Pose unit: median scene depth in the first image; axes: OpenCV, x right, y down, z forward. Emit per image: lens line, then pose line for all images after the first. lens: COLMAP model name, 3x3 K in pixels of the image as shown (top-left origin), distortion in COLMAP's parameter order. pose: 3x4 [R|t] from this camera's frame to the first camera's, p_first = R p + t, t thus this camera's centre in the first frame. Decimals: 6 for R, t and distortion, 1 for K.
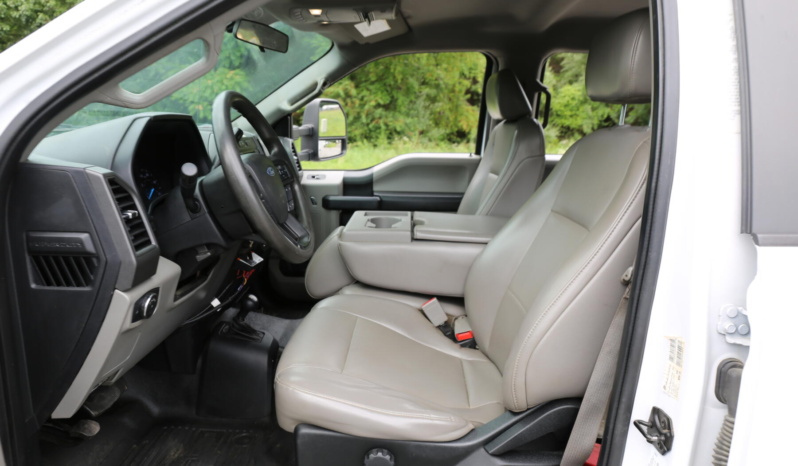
lens RADIAL K [[529.7, 0, 407.8], [0, 529.7, 232.9], [0, 0, 1]] dist [-0.093657, 0.061896]
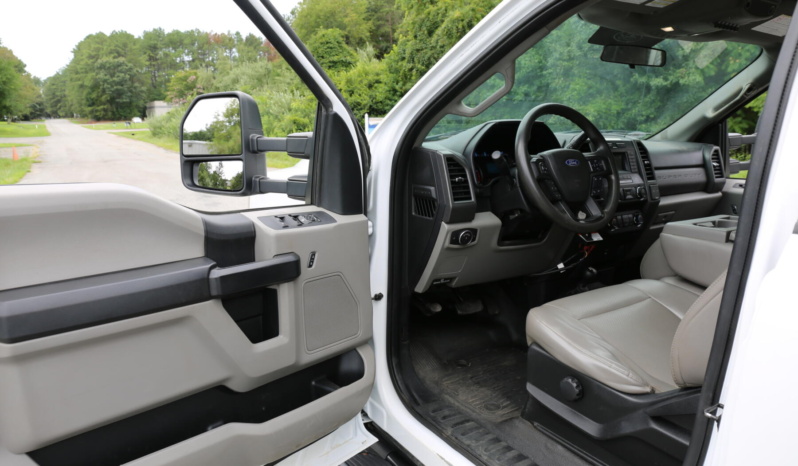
lens RADIAL K [[529.7, 0, 407.8], [0, 529.7, 232.9], [0, 0, 1]] dist [-0.093657, 0.061896]
pose [[0.550633, 0.132693, -0.824133, 0.732366], [-0.154737, 0.986399, 0.055434, 0.059301], [0.820280, 0.097000, 0.563676, -0.081120]]
